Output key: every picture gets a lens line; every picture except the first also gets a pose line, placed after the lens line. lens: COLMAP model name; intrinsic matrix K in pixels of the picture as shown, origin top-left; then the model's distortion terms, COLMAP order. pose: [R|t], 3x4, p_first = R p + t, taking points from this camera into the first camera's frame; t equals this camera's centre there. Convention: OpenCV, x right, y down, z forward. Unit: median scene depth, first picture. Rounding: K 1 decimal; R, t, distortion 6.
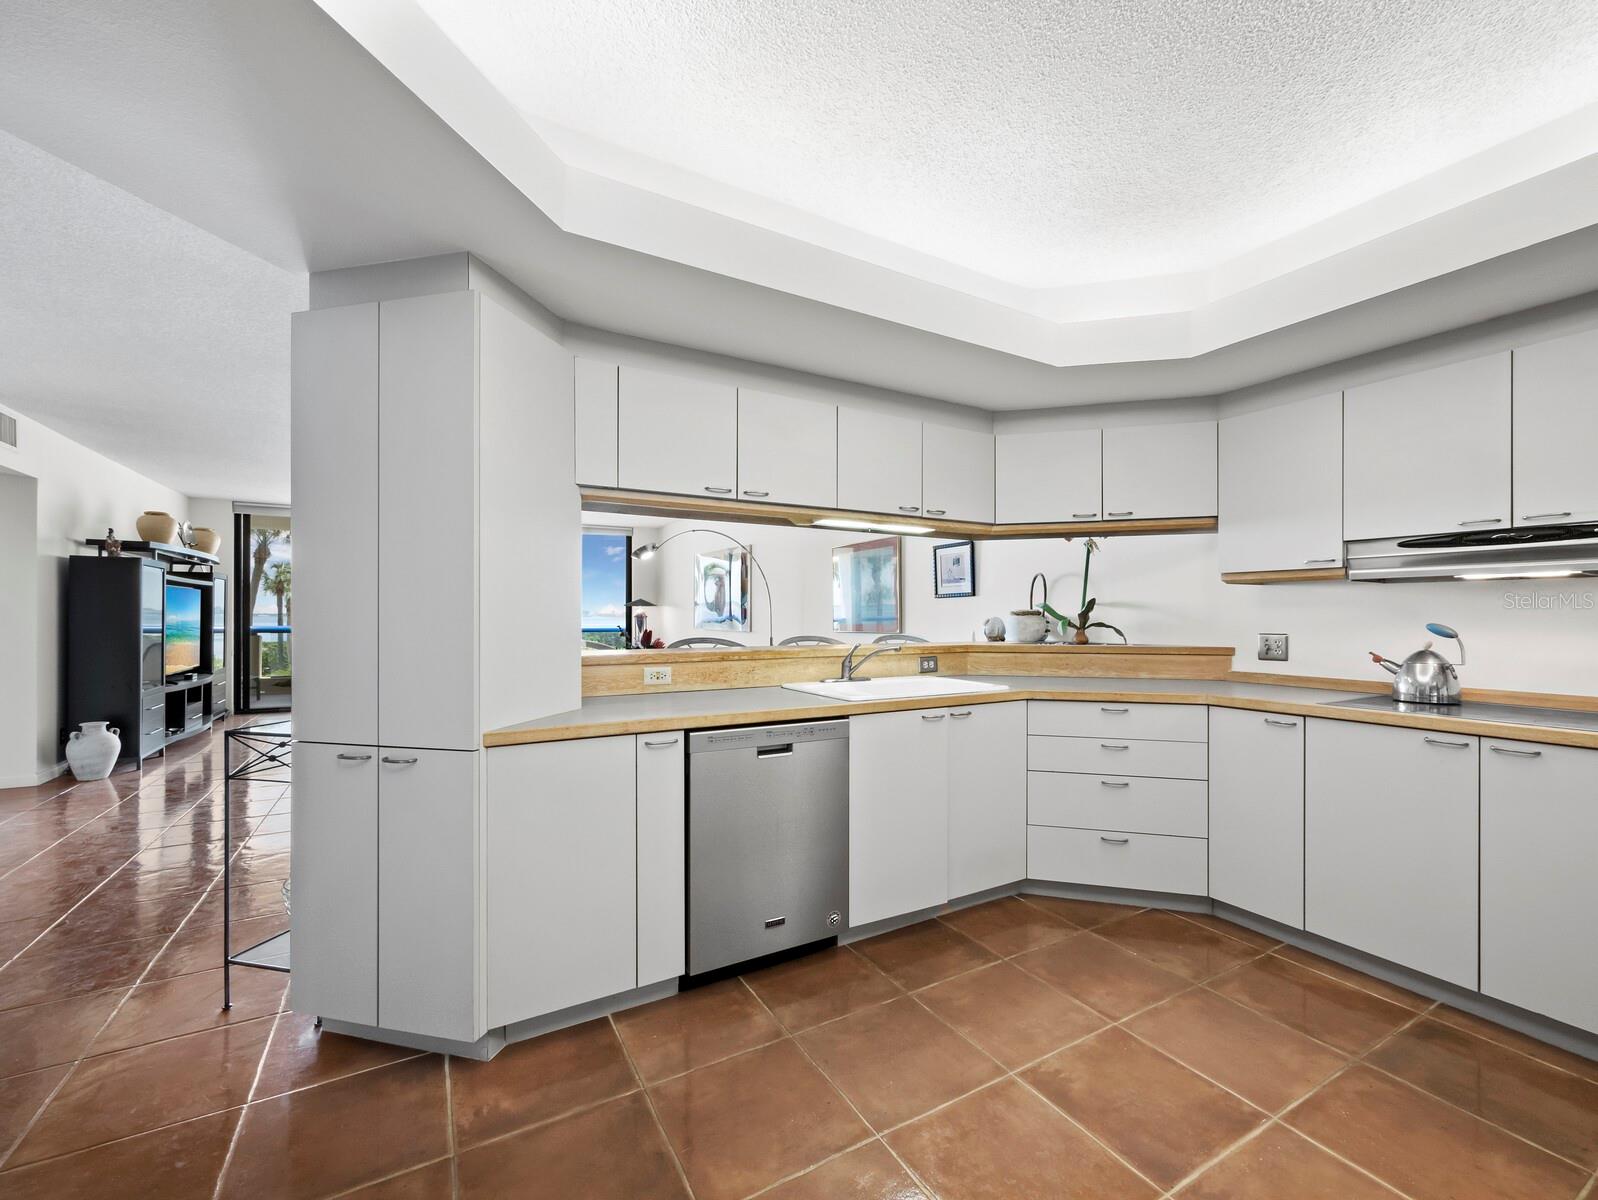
lens RADIAL K [[675.3, 0, 793.0], [0, 675.3, 612.0], [0, 0, 1]] dist [-0.002394, 0.002835]
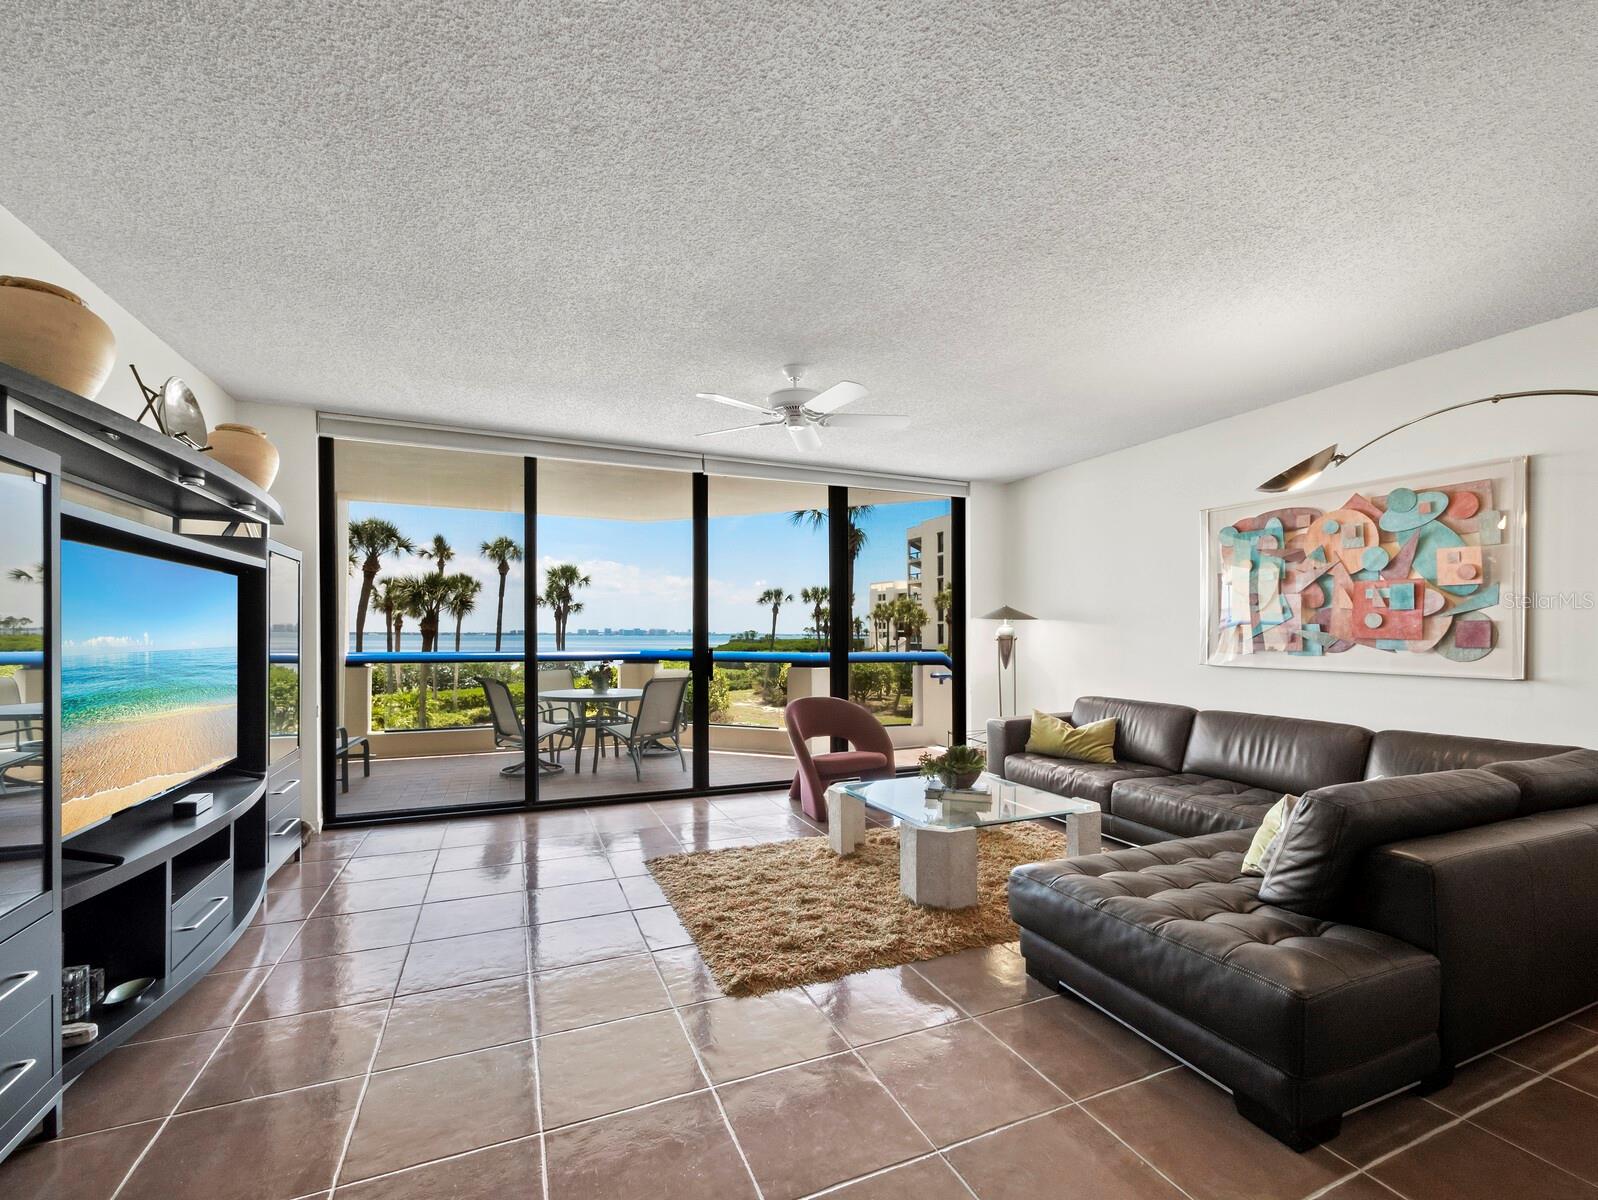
lens RADIAL K [[675.3, 0, 796.9], [0, 675.3, 646.7], [0, 0, 1]] dist [-0.002394, 0.002835]
pose [[0.994474, 0.002480, -0.104951, -0.486935], [0.000037, 0.999713, 0.023974, 0.001650], [0.104980, -0.023845, 0.994188, 0.618670]]
